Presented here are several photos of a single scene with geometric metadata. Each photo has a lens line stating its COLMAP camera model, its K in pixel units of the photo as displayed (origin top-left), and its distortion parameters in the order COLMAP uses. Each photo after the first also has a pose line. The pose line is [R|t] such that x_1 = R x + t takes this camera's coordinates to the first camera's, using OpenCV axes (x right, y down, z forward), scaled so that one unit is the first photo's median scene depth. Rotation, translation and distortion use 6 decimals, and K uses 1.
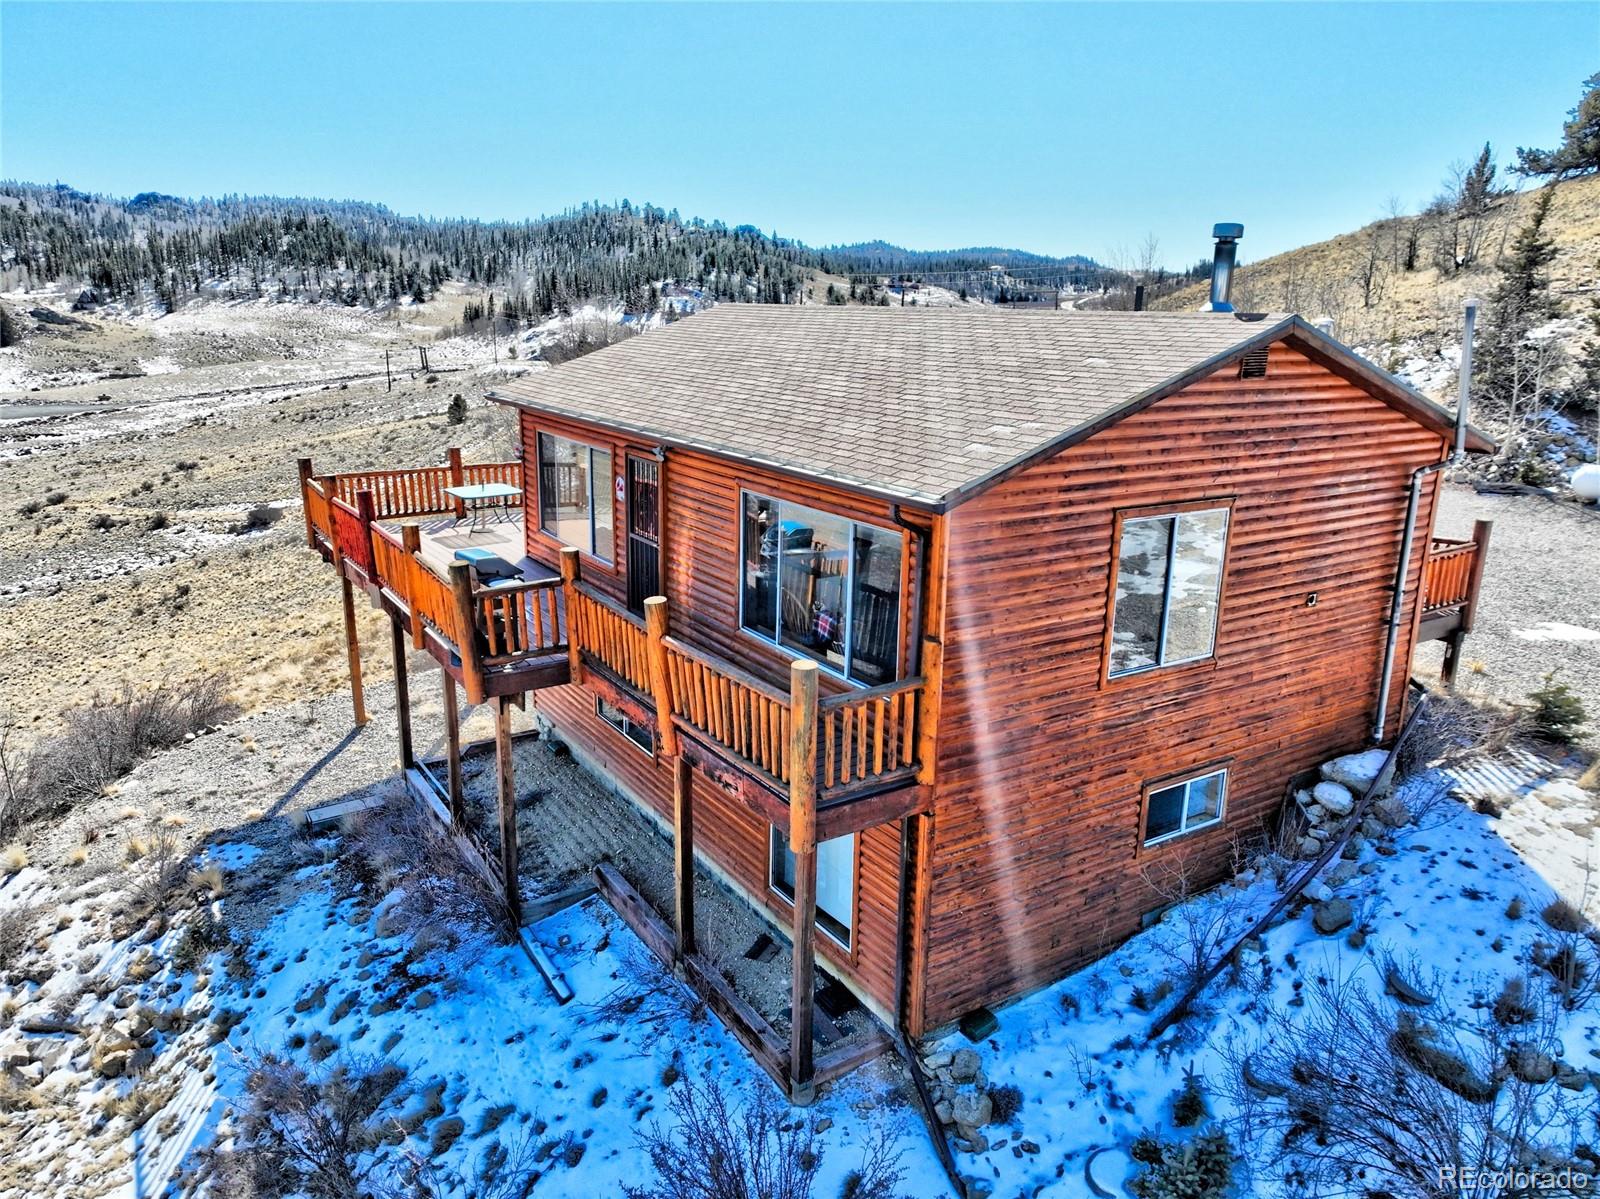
lens RADIAL K [[1127.7, 0, 804.4], [0, 1127.7, 598.9], [0, 0, 1]] dist [-0.000750, 0.014934]
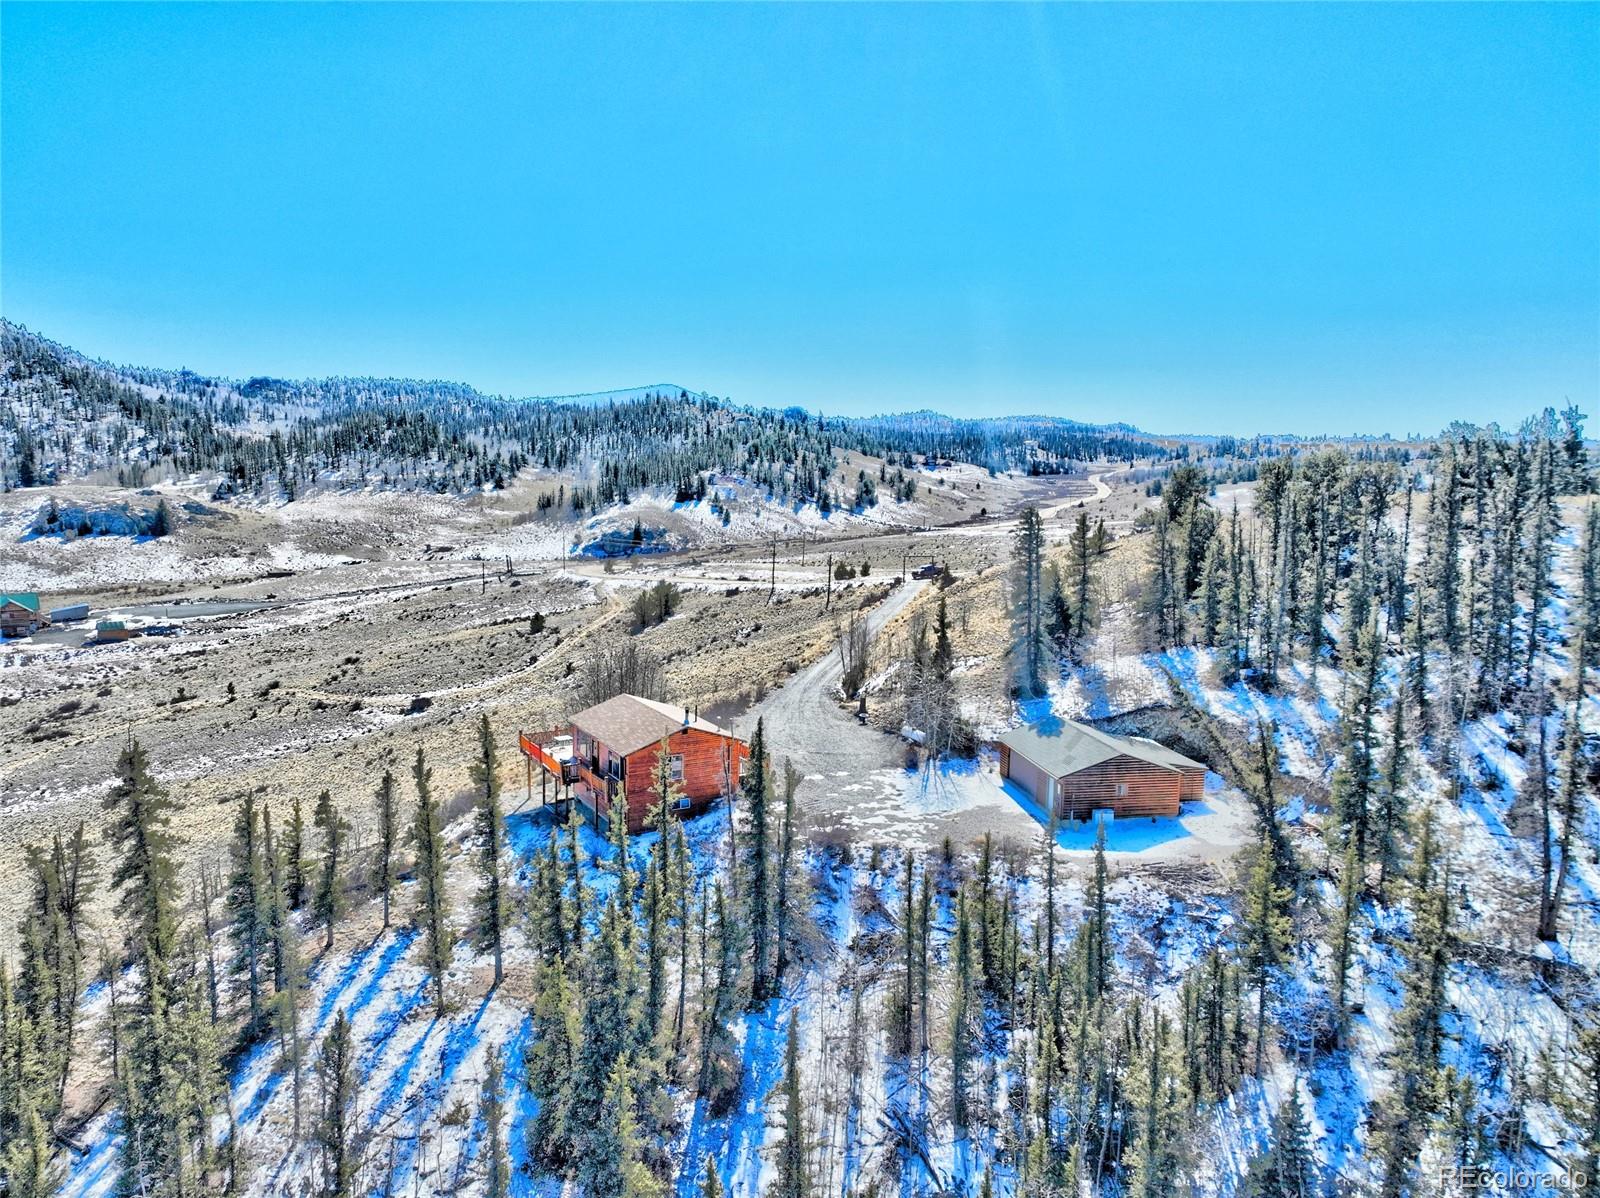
lens RADIAL K [[1127.7, 0, 804.4], [0, 1127.7, 598.4], [0, 0, 1]] dist [-0.000750, 0.014934]
pose [[0.998706, 0.006605, -0.050417, 0.026869], [-0.013346, 0.990814, -0.134570, -0.002079], [0.049065, 0.135069, 0.989621, -0.104344]]
